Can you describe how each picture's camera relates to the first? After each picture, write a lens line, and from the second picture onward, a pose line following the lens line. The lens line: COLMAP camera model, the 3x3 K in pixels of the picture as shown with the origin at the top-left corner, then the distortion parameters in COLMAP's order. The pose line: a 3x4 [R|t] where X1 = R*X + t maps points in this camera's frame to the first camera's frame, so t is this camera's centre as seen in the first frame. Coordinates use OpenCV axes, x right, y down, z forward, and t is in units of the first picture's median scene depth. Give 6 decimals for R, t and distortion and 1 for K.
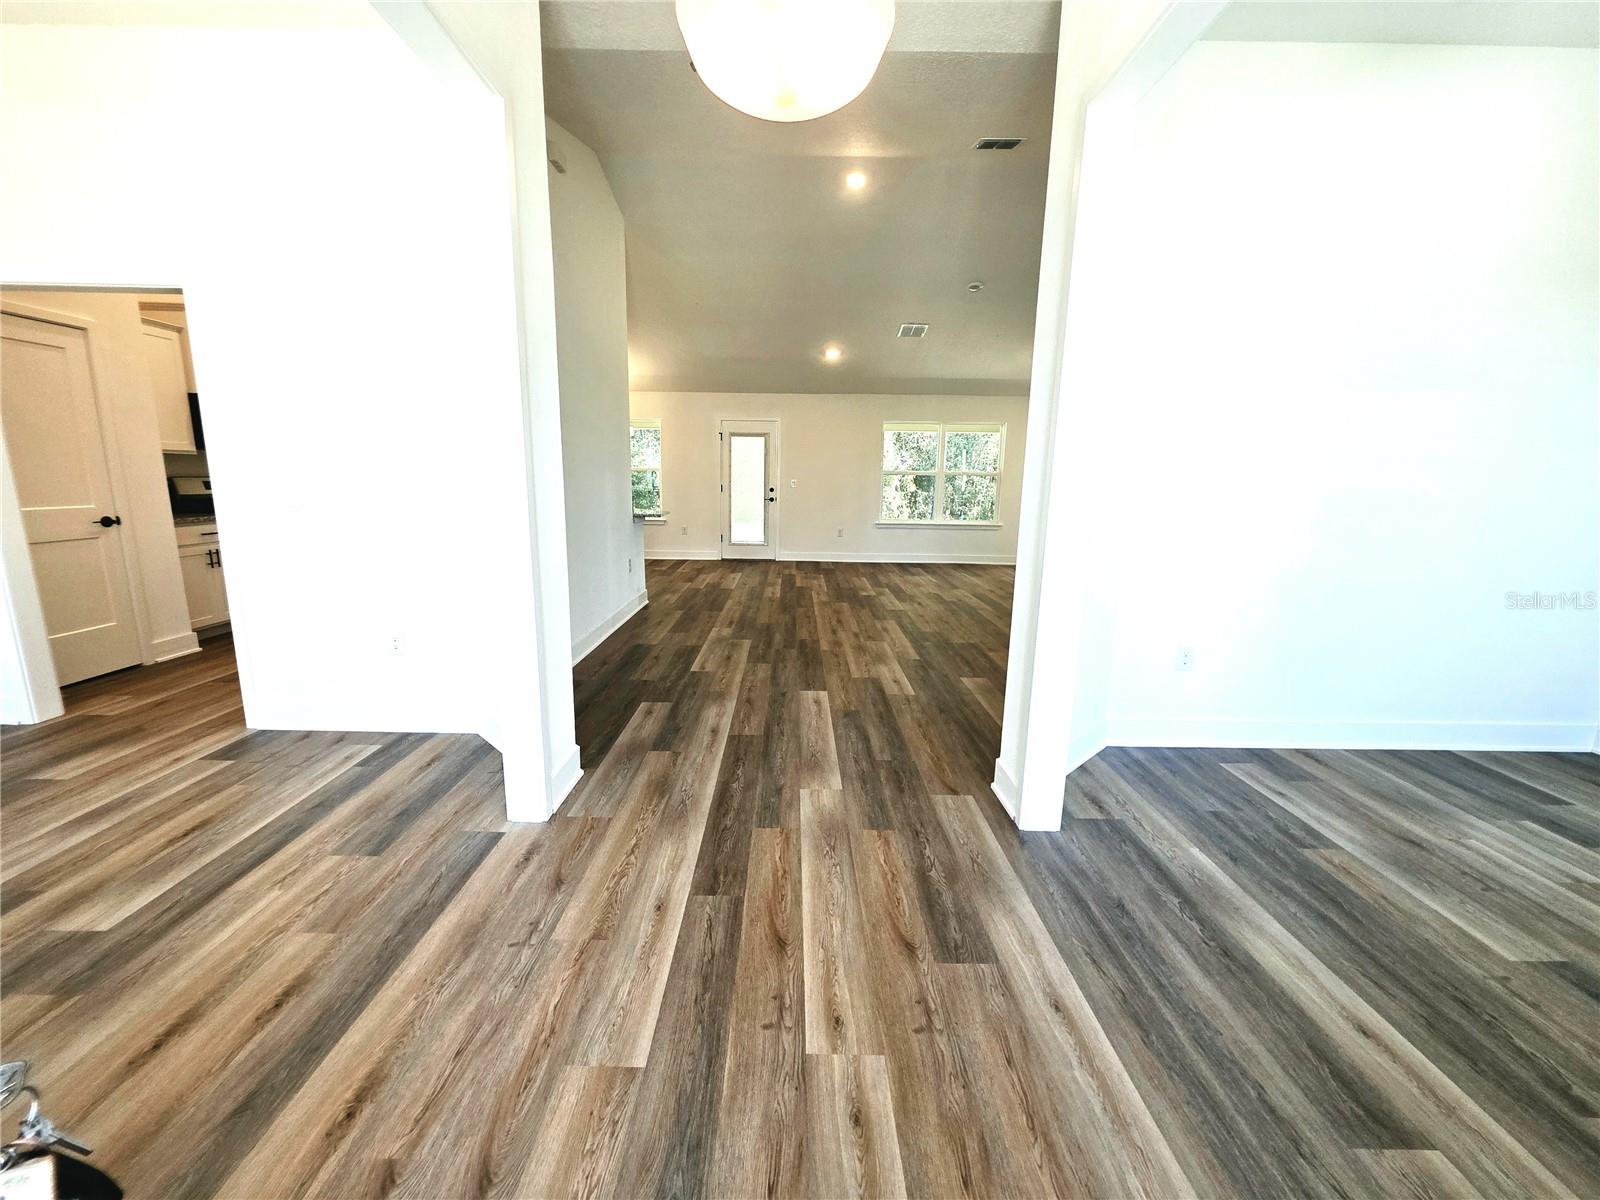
lens RADIAL K [[646.1, 0, 791.7], [0, 646.1, 595.1], [0, 0, 1]] dist [0.006991, -0.001215]
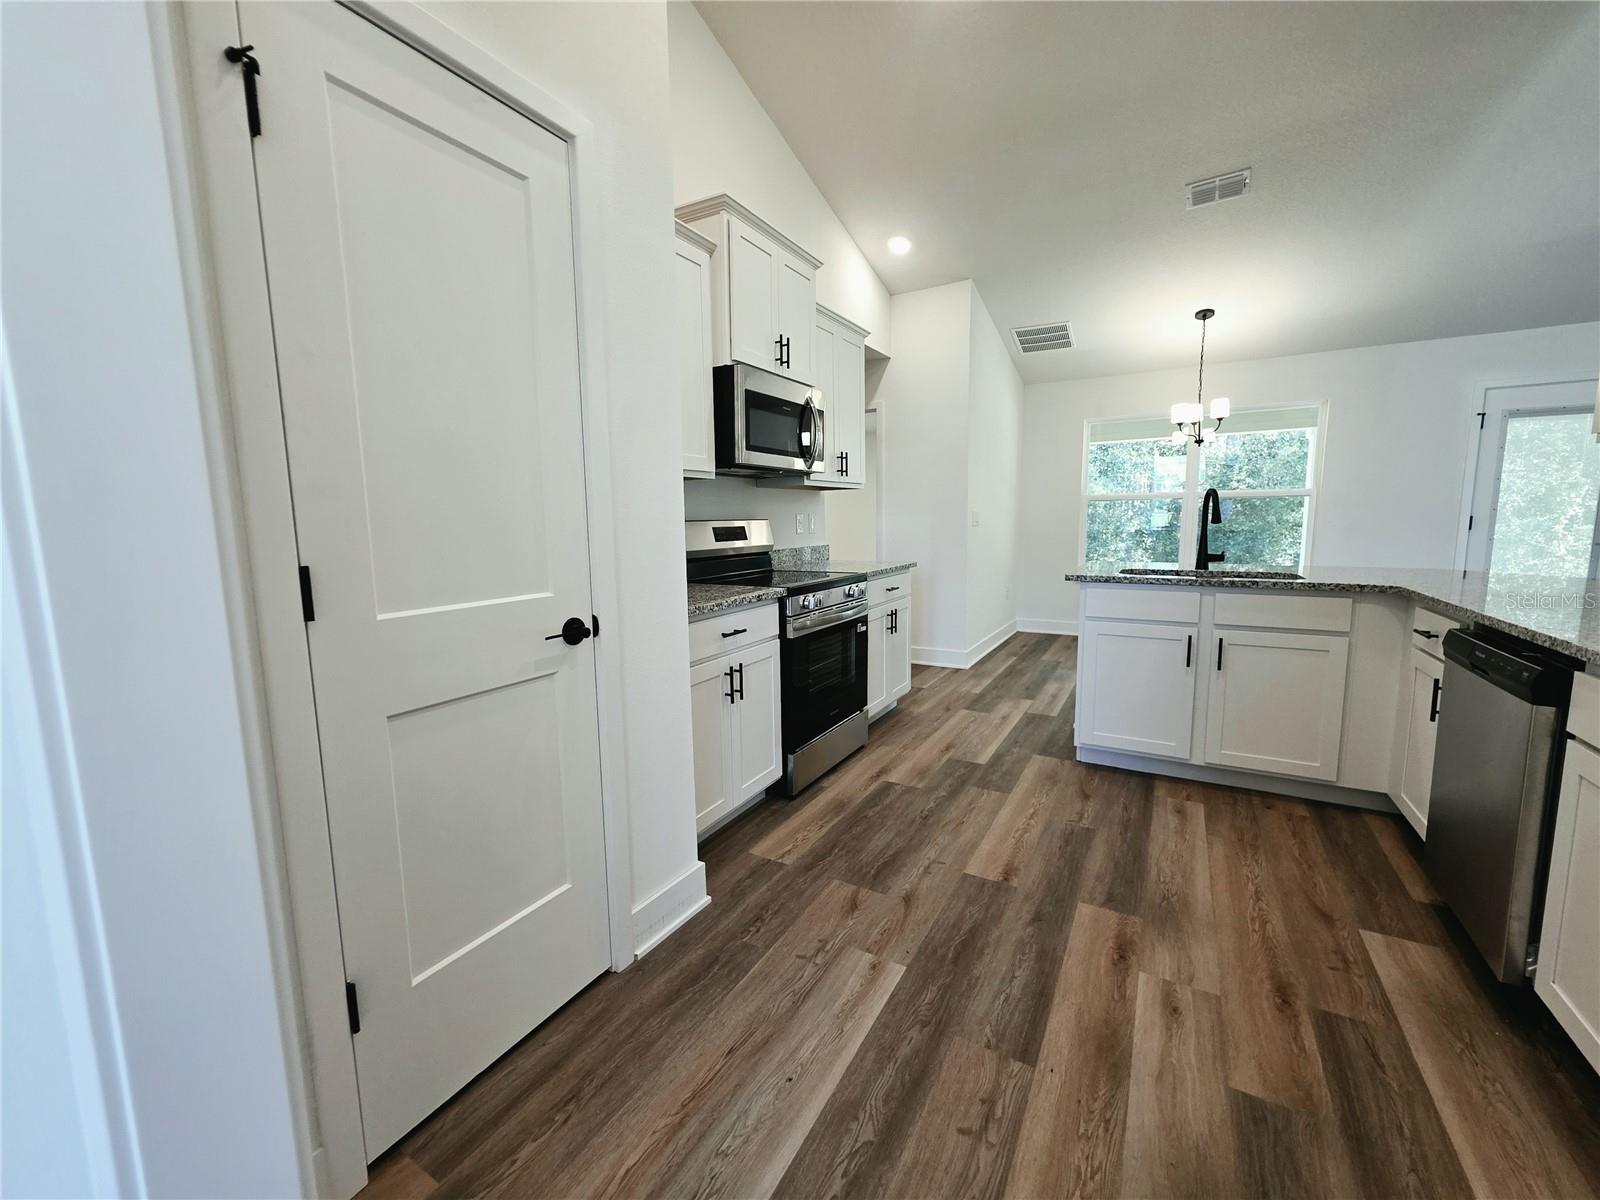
lens RADIAL K [[646.1, 0, 792.2], [0, 646.1, 596.5], [0, 0, 1]] dist [0.006991, -0.001215]
pose [[0.858724, 0.034907, -0.511249, -1.052992], [-0.065330, 0.996994, -0.041659, -0.180906], [0.508258, 0.069174, 0.858422, 1.038253]]
